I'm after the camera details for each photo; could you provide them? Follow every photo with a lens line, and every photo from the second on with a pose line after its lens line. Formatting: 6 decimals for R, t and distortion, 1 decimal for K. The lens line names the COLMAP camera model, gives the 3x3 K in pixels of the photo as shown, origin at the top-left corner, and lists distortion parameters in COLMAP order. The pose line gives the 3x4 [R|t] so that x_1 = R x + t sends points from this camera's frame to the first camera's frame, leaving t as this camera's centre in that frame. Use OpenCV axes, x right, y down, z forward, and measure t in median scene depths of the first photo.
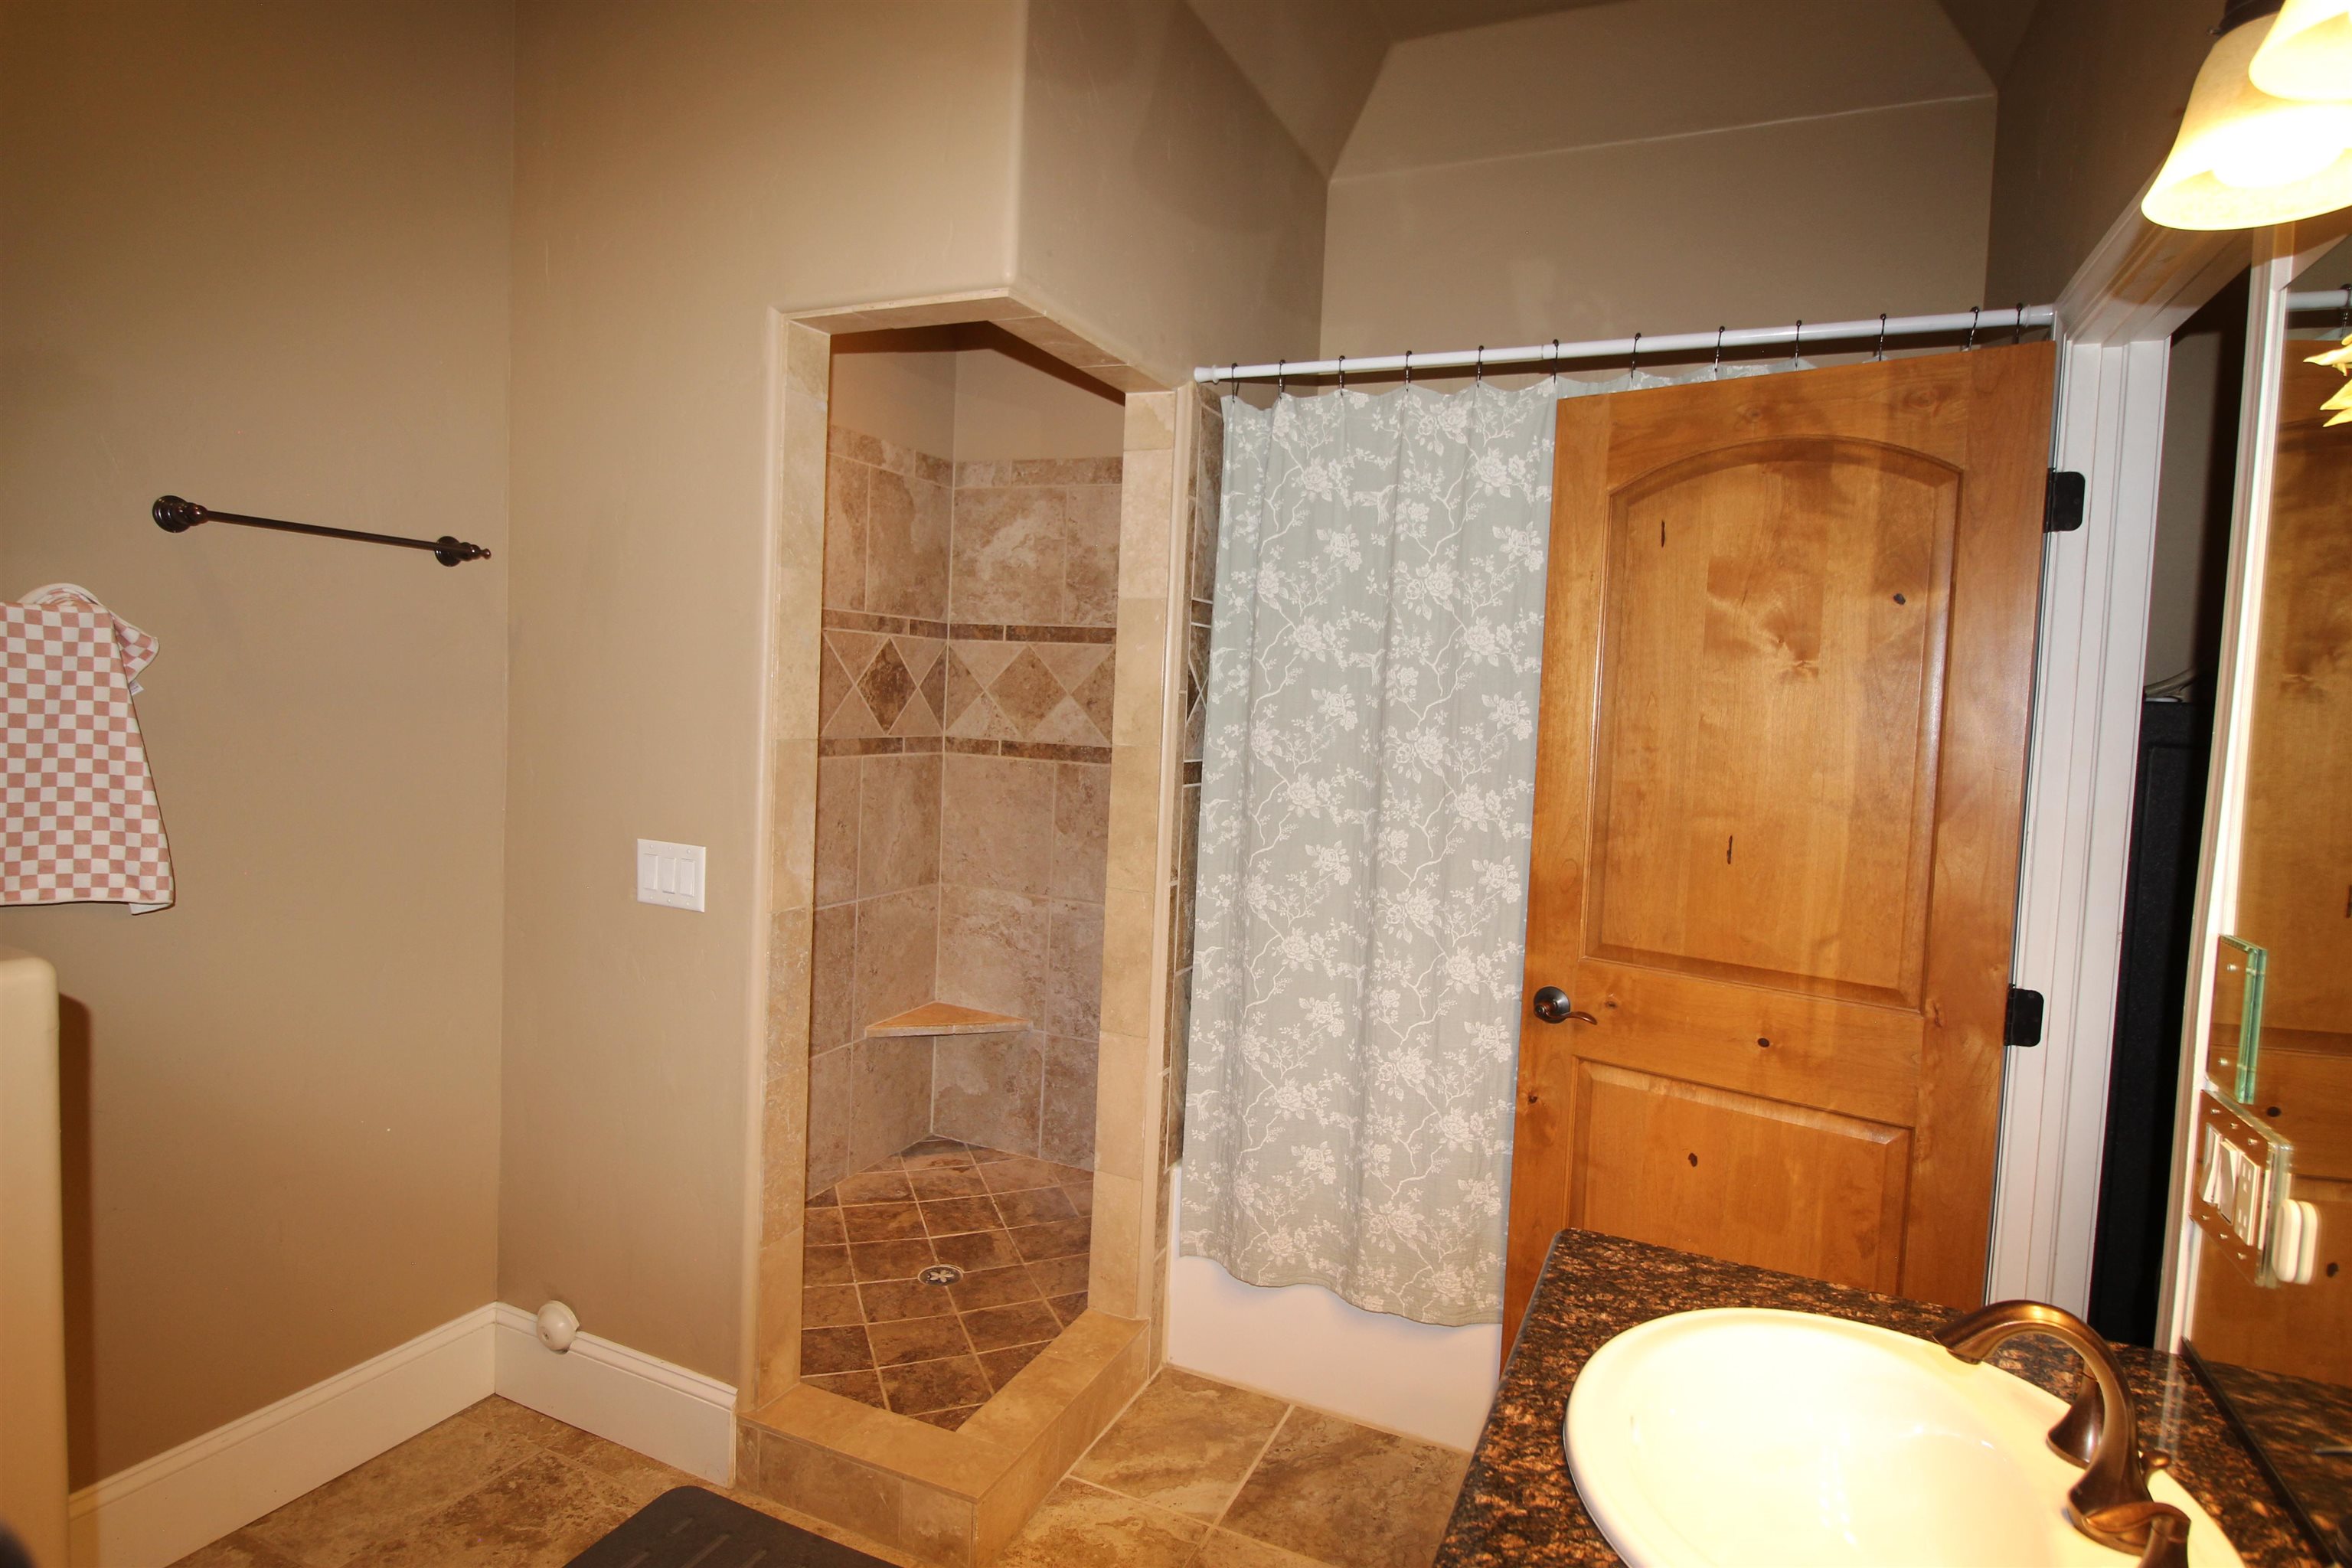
lens RADIAL K [[1260.5, 0, 1167.4], [0, 1260.5, 784.7], [0, 0, 1]] dist [-0.002448, -0.000550]
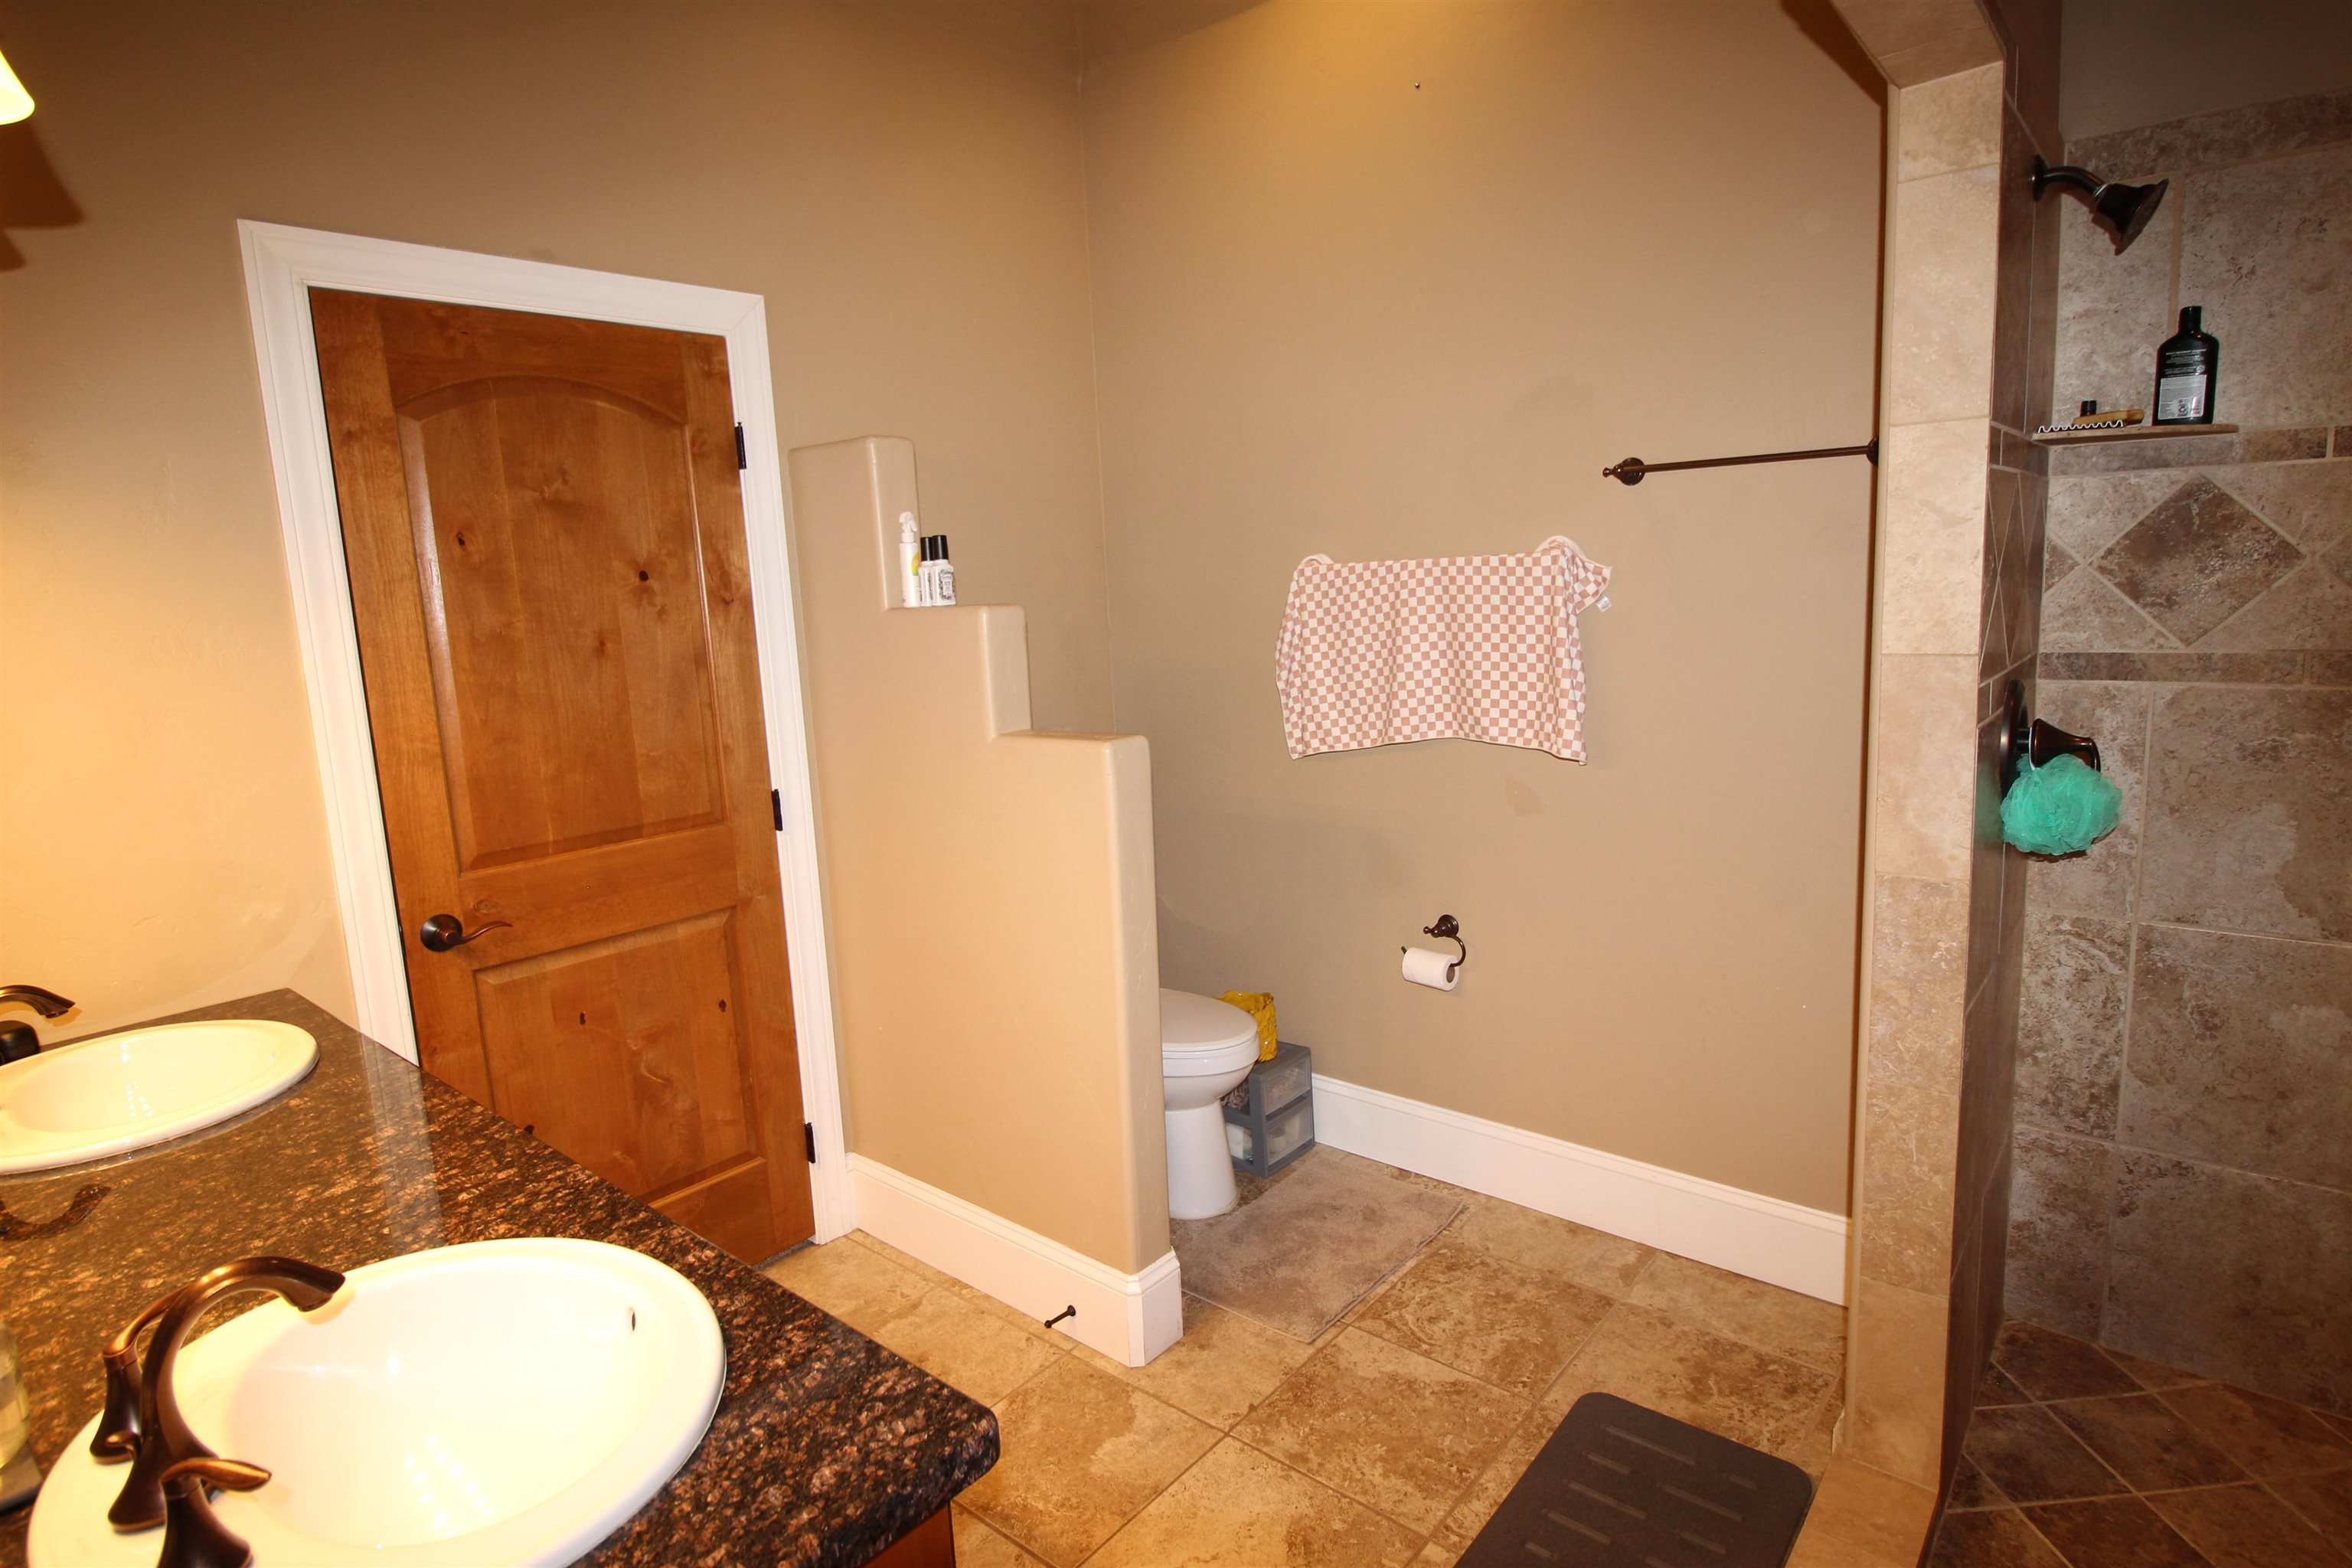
lens RADIAL K [[1260.5, 0, 1168.9], [0, 1260.5, 772.0], [0, 0, 1]] dist [-0.002448, -0.000550]
pose [[-0.285370, 0.115975, -0.951375, 0.919022], [-0.034584, 0.990759, 0.131150, -0.081294], [0.957793, 0.070329, -0.278722, 1.299598]]
